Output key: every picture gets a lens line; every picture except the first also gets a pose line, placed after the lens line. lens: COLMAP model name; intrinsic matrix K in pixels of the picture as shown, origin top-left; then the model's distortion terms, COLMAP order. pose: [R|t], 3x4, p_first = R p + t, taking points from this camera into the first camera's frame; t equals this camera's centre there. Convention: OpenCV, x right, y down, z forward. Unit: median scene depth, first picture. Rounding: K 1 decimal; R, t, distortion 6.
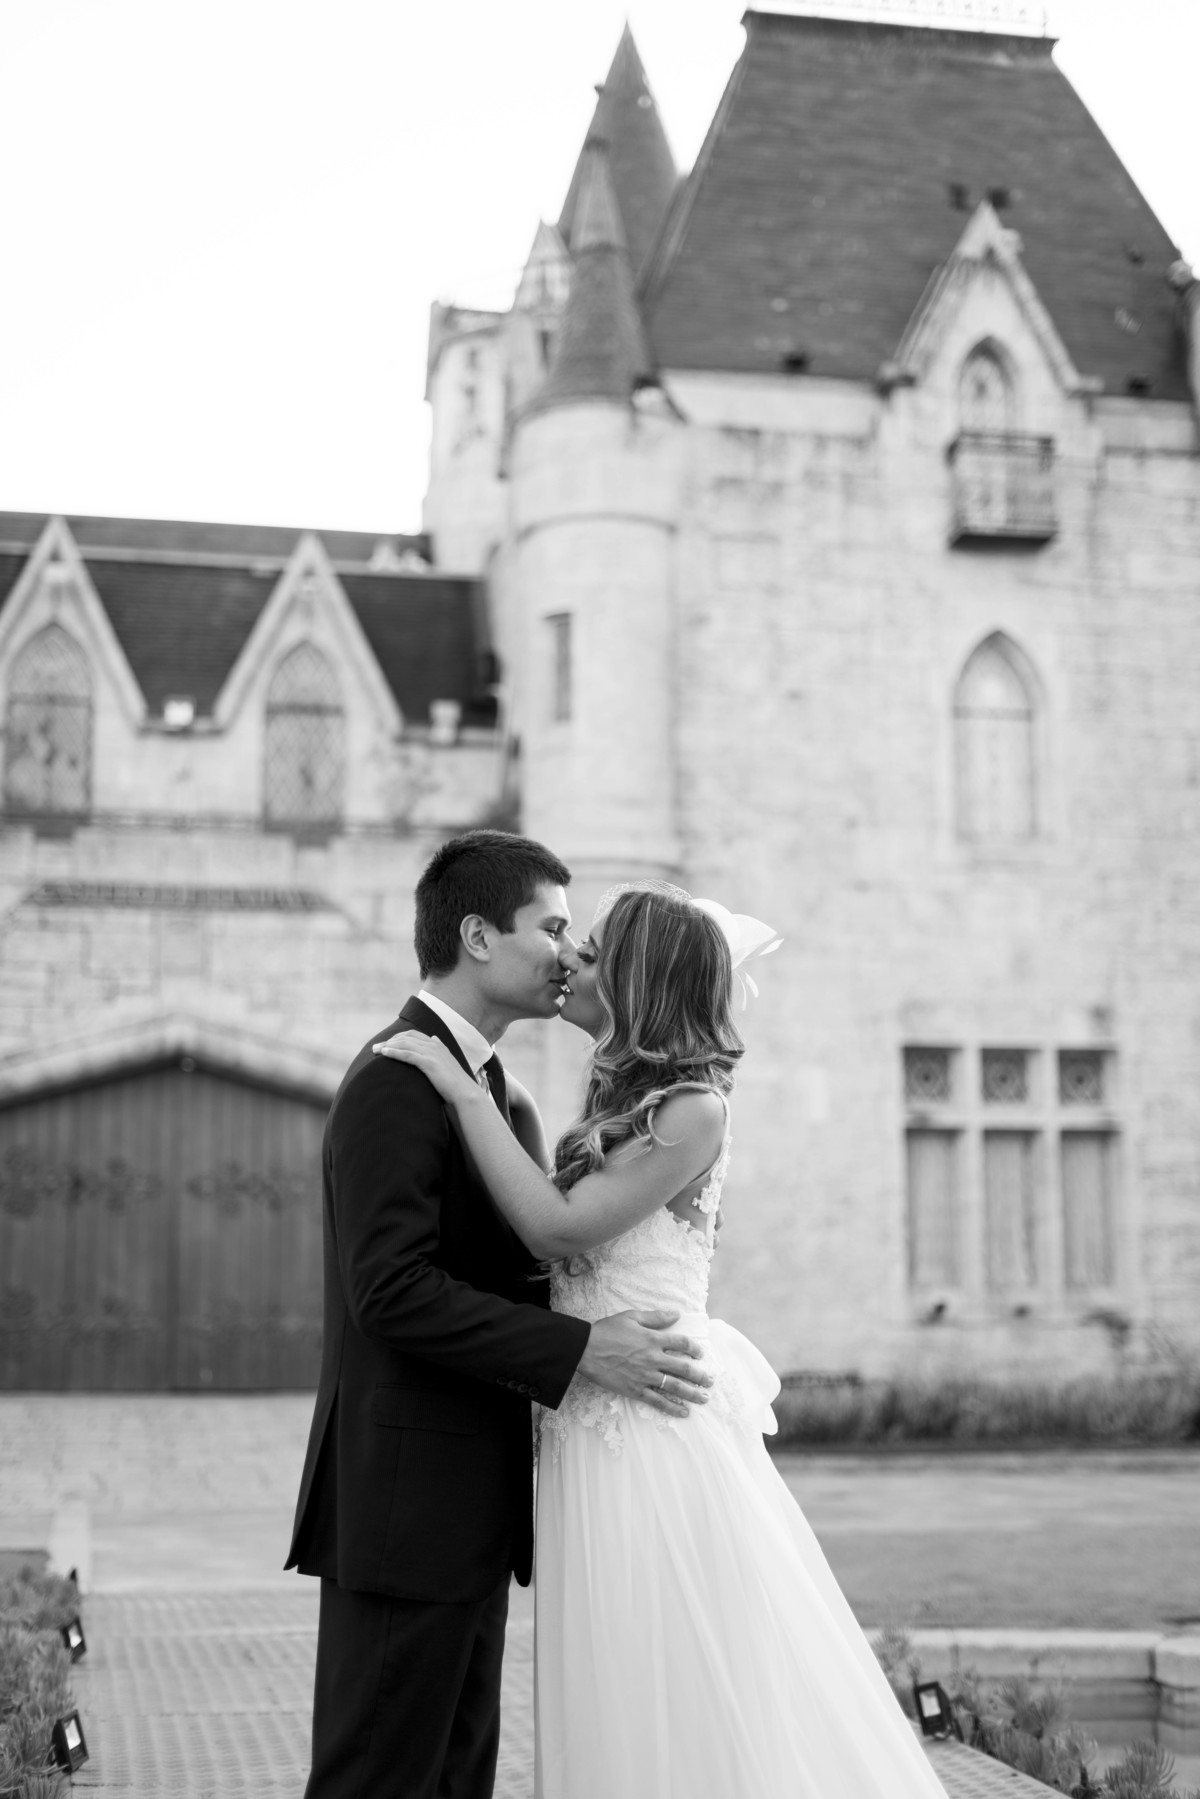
lens RADIAL K [[2655.8, 0, 600.0], [0, 2655.8, 899.5], [0, 0, 1]] dist [-0.017241, 0.078982]
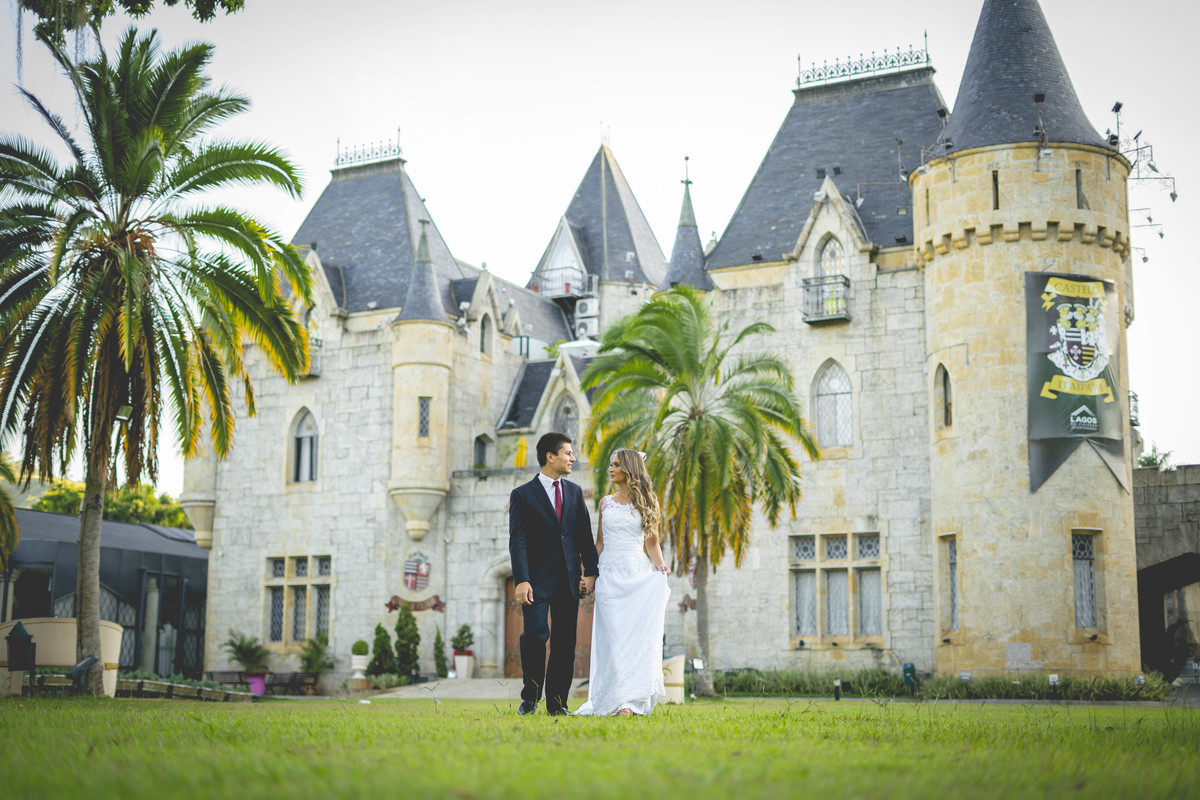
lens RADIAL K [[1771.5, 0, 600.0], [0, 1771.5, 400.0], [0, 0, 1]] dist [-0.017241, 0.078982]
pose [[0.772194, -0.099683, -0.627519, 0.976767], [0.093235, 0.994703, -0.043281, -0.015400], [0.628509, -0.025085, 0.777397, -0.361011]]
